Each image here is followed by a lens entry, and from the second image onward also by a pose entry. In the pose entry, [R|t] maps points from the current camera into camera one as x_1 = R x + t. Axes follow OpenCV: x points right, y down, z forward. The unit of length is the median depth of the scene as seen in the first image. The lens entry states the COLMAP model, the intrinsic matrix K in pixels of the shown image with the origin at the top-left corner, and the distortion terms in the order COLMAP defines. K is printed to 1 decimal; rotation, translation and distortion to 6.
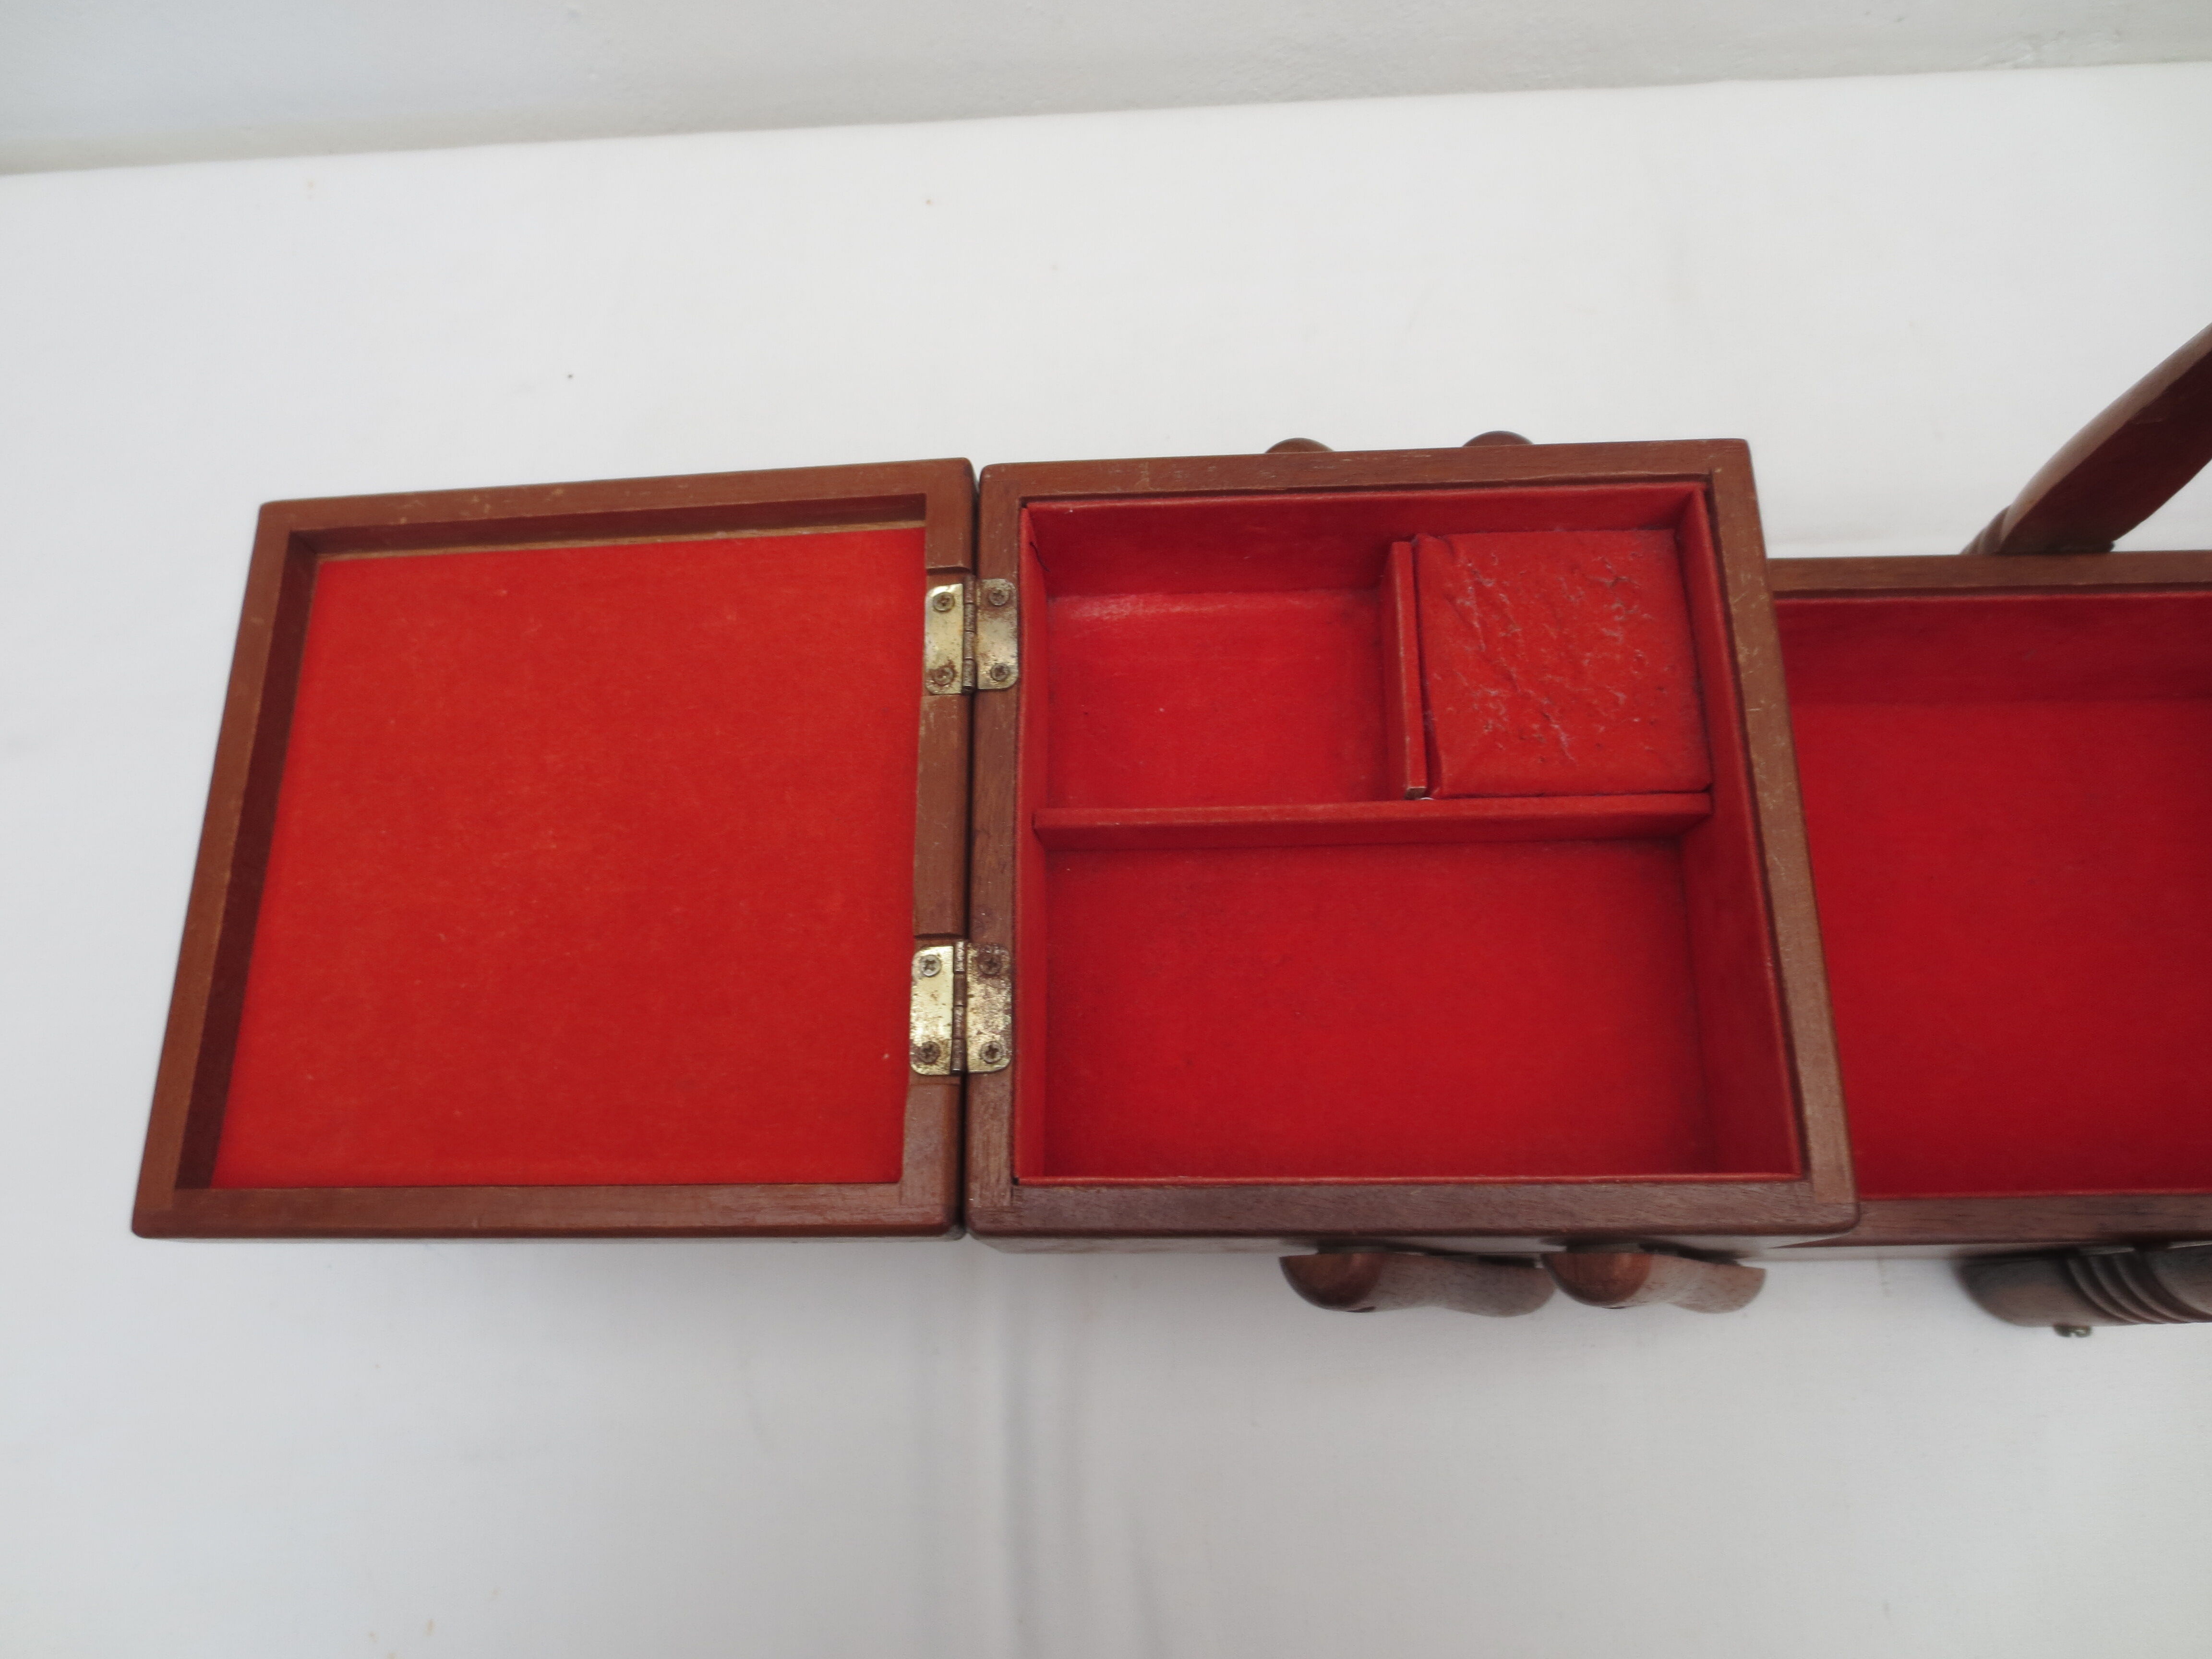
lens RADIAL K [[1566.2, 0, 1106.0], [0, 1566.2, 829.5], [0, 0, 1]] dist [-0.036871, 0.021314]
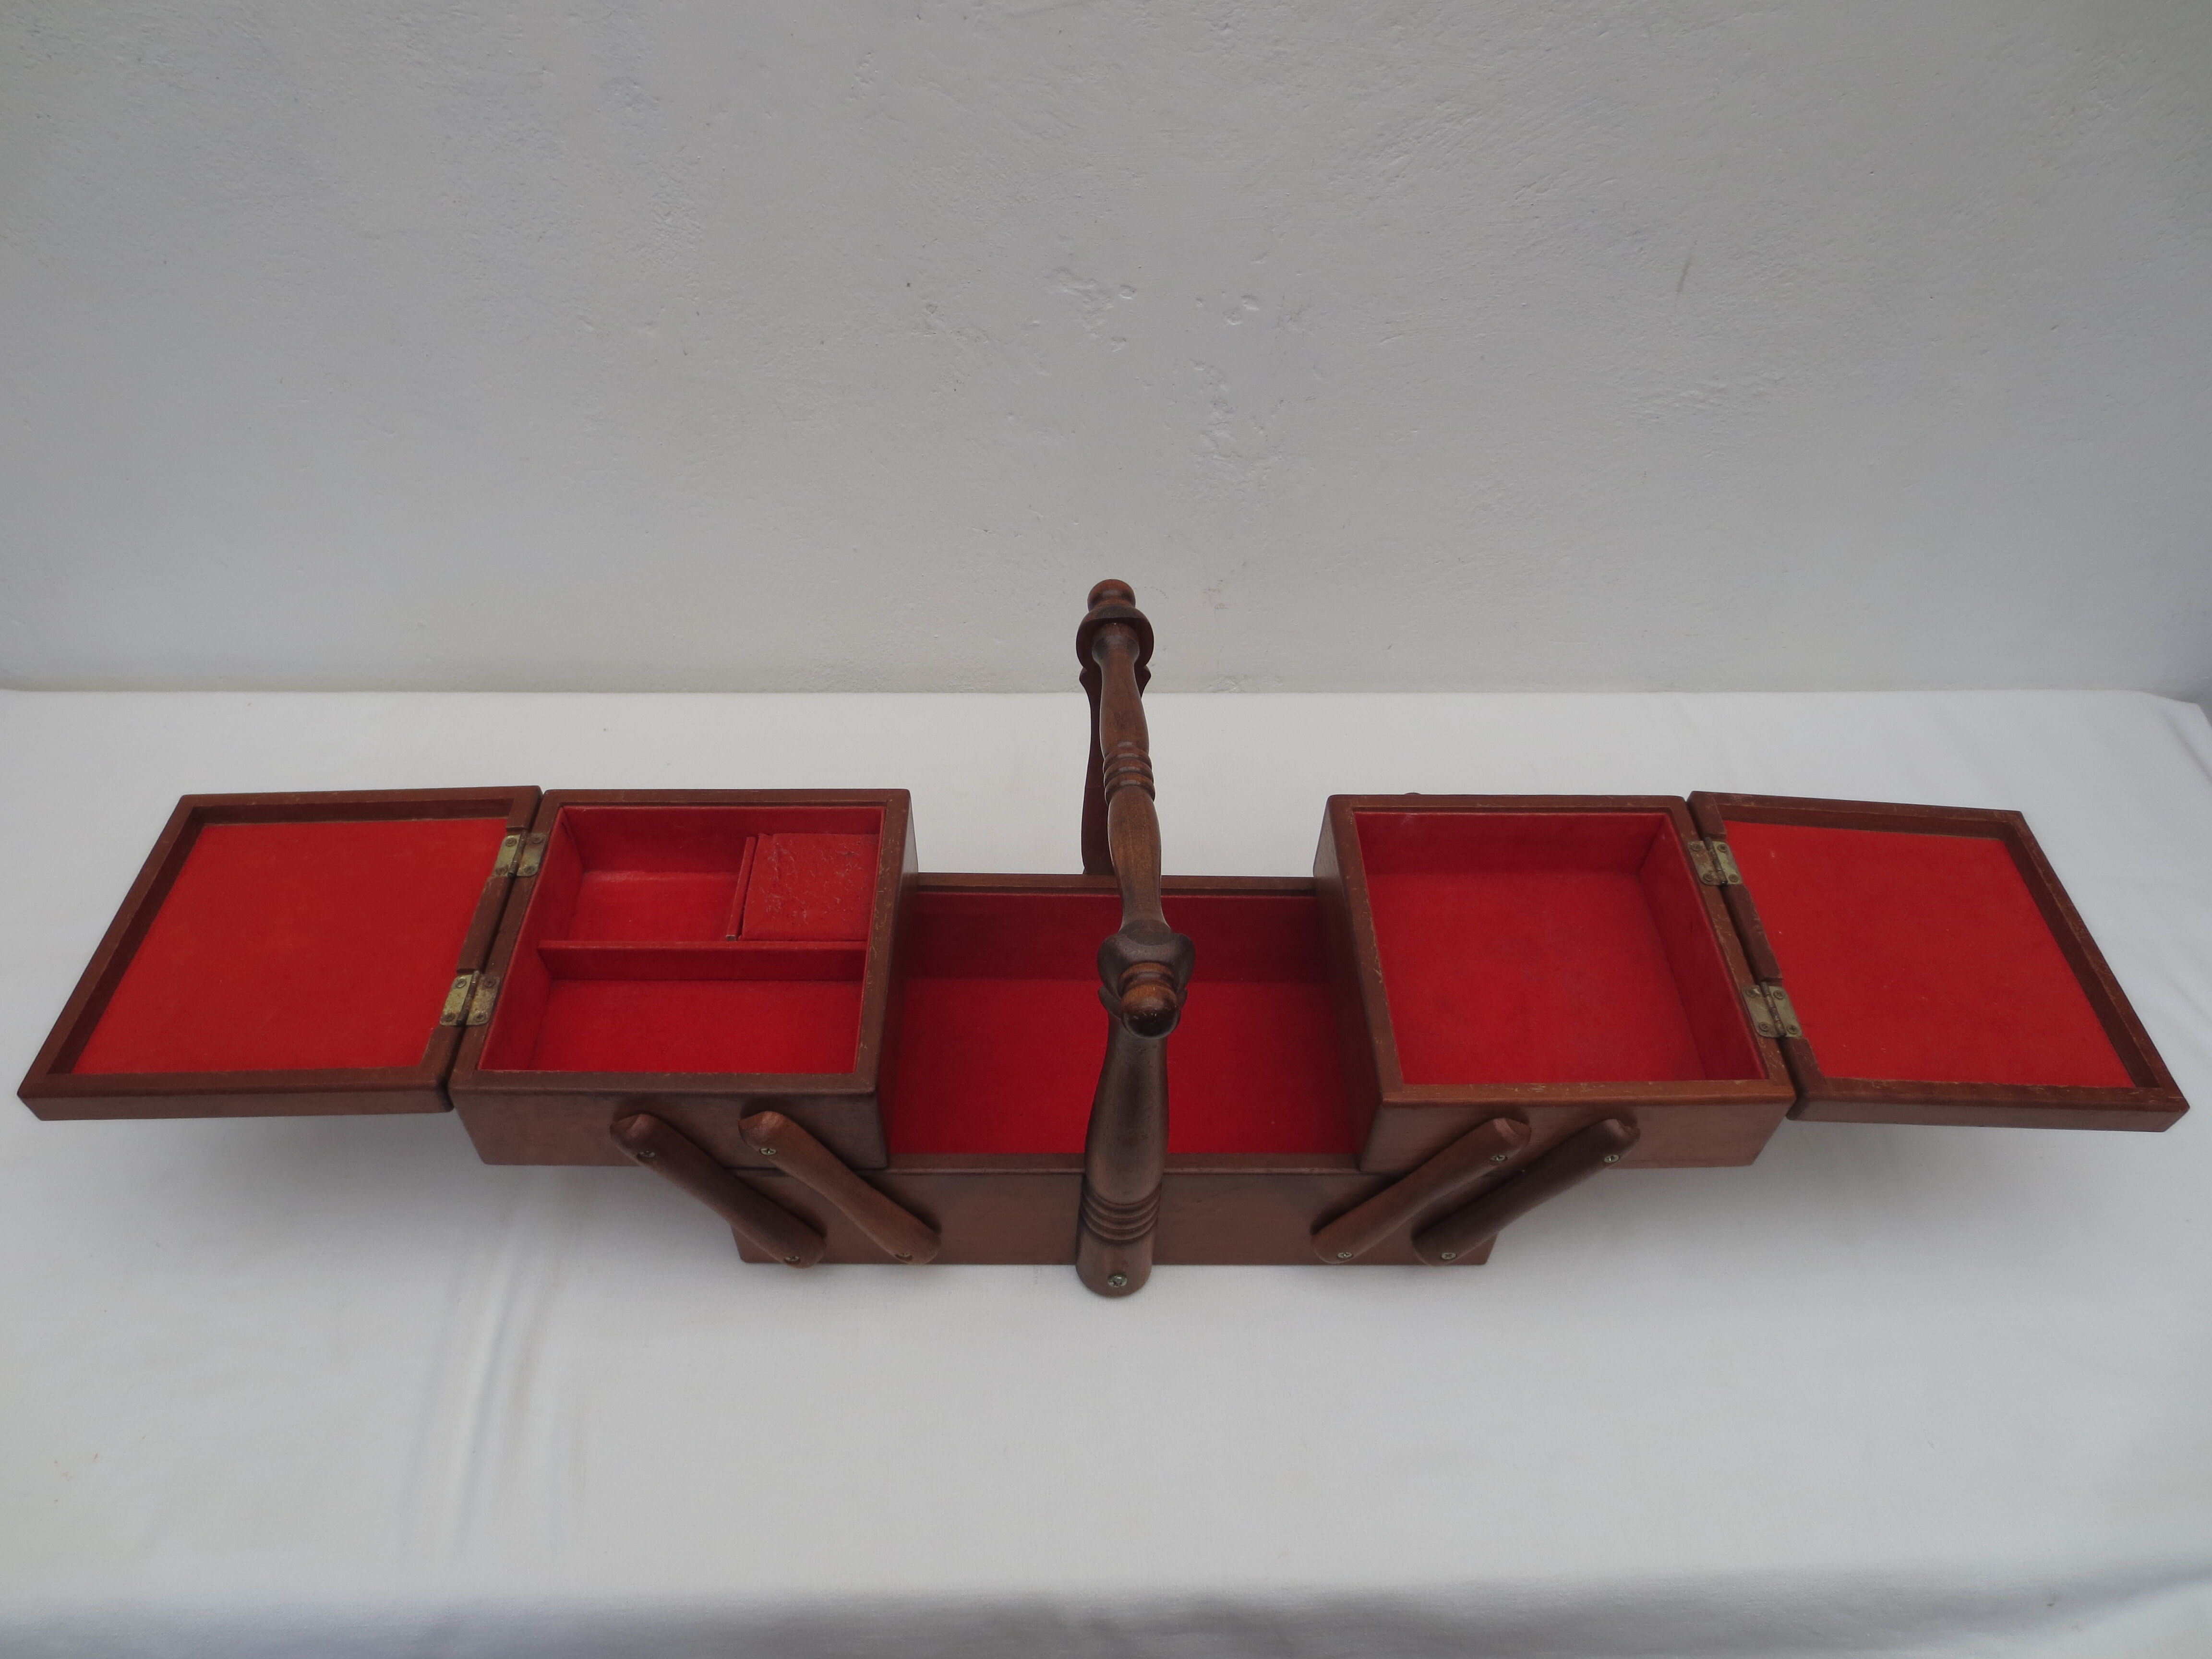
lens RADIAL K [[1566.2, 0, 1106.0], [0, 1566.2, 829.5], [0, 0, 1]] dist [-0.036871, 0.021314]
pose [[0.997139, 0.045967, 0.060005, 0.548132], [-0.015589, 0.901834, -0.431802, 0.705715], [-0.073963, 0.429631, 0.899970, -0.905502]]
